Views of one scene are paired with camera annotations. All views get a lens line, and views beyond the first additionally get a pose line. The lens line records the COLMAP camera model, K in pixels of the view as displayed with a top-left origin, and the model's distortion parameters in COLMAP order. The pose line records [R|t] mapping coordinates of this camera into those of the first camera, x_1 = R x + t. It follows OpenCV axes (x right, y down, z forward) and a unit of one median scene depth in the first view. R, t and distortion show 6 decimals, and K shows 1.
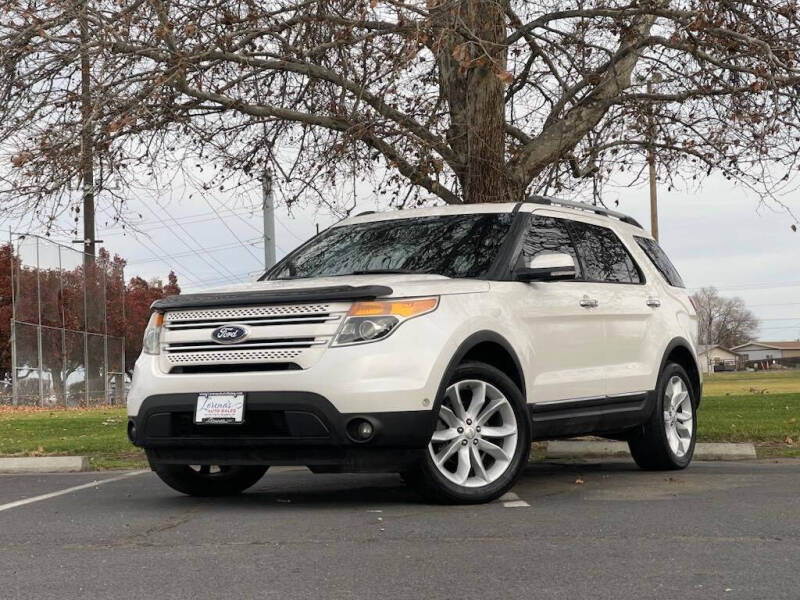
lens RADIAL K [[1420.1, 0, 381.6], [0, 1420.1, 286.4], [0, 0, 1]] dist [0.178545, 0.000000]
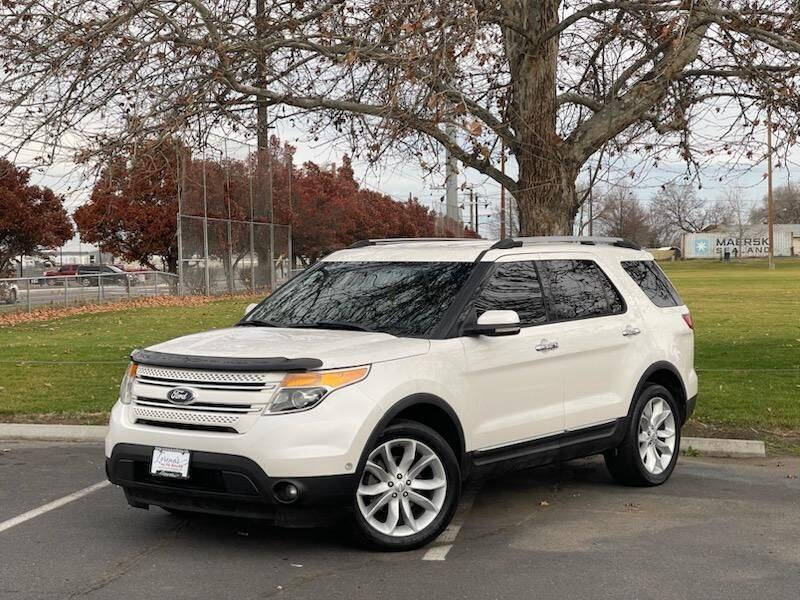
lens RADIAL K [[1420.1, 0, 386.6], [0, 1420.1, 296.2], [0, 0, 1]] dist [0.178545, 0.000000]
pose [[0.991725, 0.021438, -0.126574, 0.186997], [-0.008889, 0.995059, 0.098884, -0.151369], [0.128069, -0.096941, 0.987016, -0.074206]]
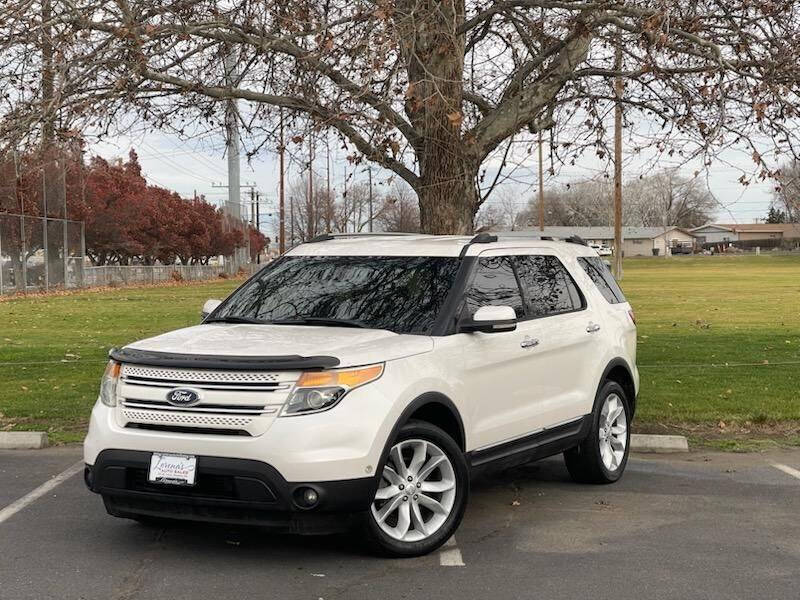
lens RADIAL K [[1420.1, 0, 382.8], [0, 1420.1, 282.0], [0, 0, 1]] dist [0.178545, 0.000000]
pose [[0.999347, 0.022435, 0.028327, 0.007926], [-0.024825, 0.995894, 0.087059, -0.141297], [-0.026257, -0.087705, 0.995800, -0.040845]]
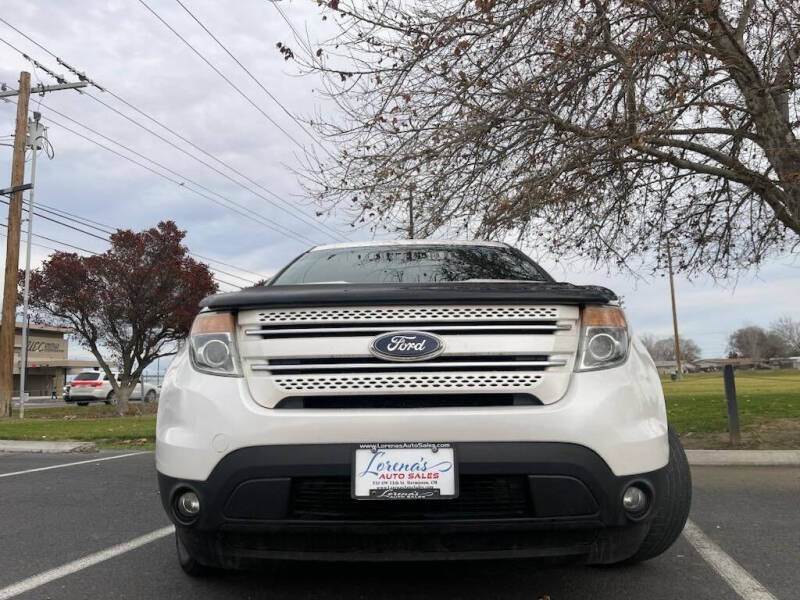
lens RADIAL K [[608.2, 0, 399.0], [0, 608.2, 304.1], [0, 0, 1]] dist [0.066456, -0.082731]
pose [[0.868645, 0.074532, 0.489797, -0.233918], [-0.040750, 0.996018, -0.079293, 0.035478], [-0.493757, 0.048918, 0.868223, 0.746689]]
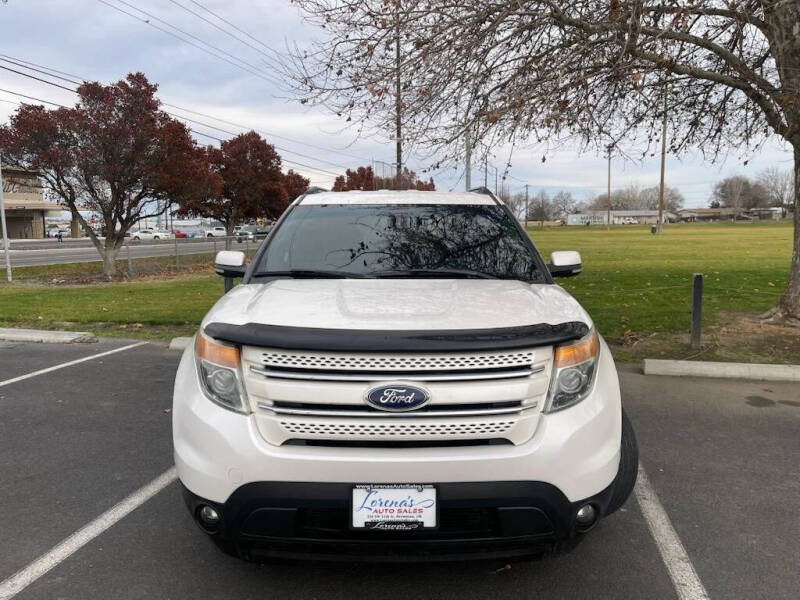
lens RADIAL K [[608.2, 0, 400.7], [0, 608.2, 304.2], [0, 0, 1]] dist [0.066456, -0.082731]
pose [[0.853890, -0.043352, 0.518644, -0.250742], [-0.054978, 0.983436, 0.172719, -0.060924], [-0.517541, -0.175997, 0.837363, 0.733671]]
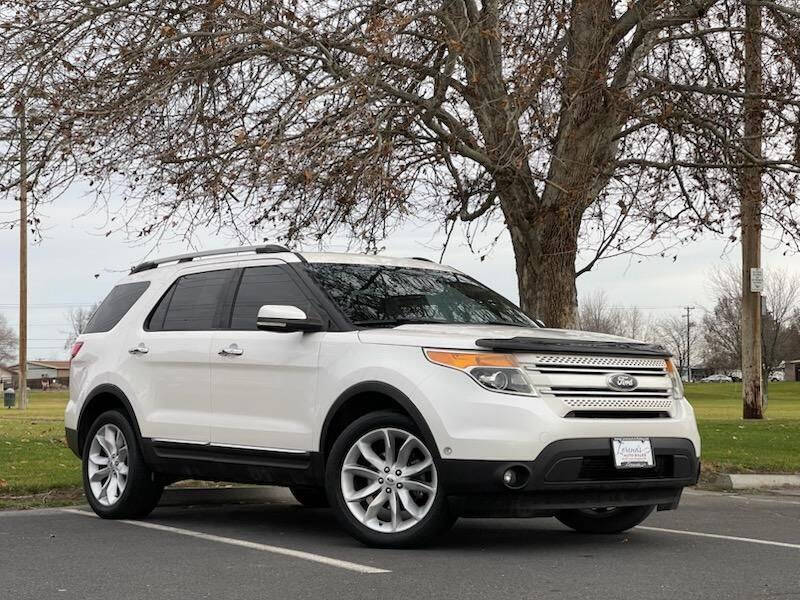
lens RADIAL K [[1488.1, 0, 376.2], [0, 1488.1, 310.2], [0, 0, 1]] dist [0.246898, 0.000000]
pose [[0.337208, 0.084404, 0.937639, -1.177190], [-0.077984, 0.995054, -0.061527, 0.061190], [-0.938194, -0.052374, 0.342123, 0.770126]]
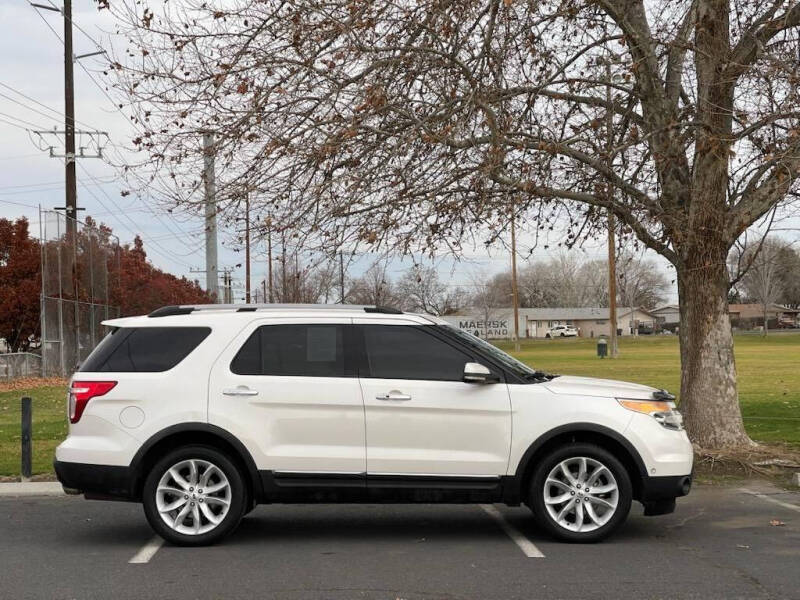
lens RADIAL K [[1488.1, 0, 387.6], [0, 1488.1, 308.9], [0, 0, 1]] dist [0.246898, 0.000000]
pose [[0.709490, 0.033535, 0.703917, -1.117958], [-0.057417, 0.998297, 0.010312, -0.098591], [-0.702373, -0.047733, 0.710207, -0.064816]]
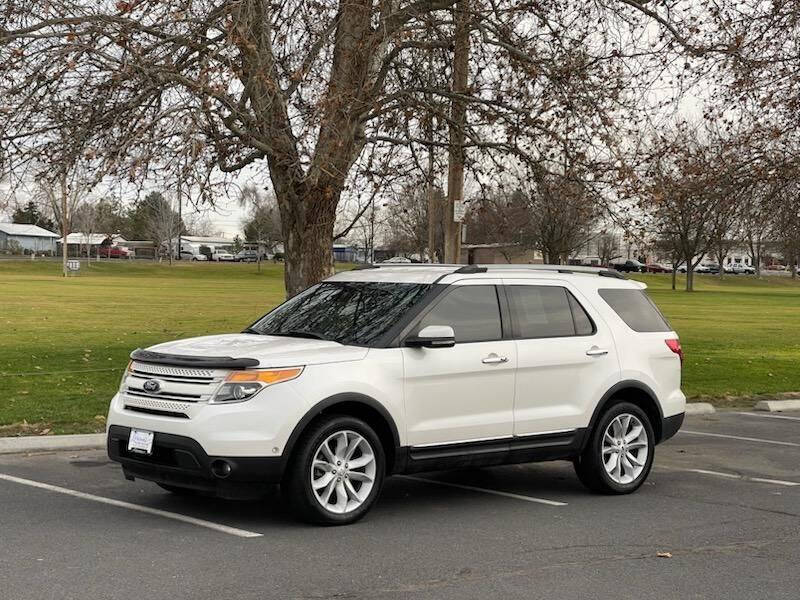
lens RADIAL K [[1424.6, 0, 402.0], [0, 1424.6, 297.5], [0, 0, 1]] dist [0.206719, 0.000000]
pose [[0.950259, 0.045689, -0.308092, 0.515444], [-0.022461, 0.996659, 0.078525, -0.157207], [0.310650, -0.067699, 0.948110, -0.201864]]
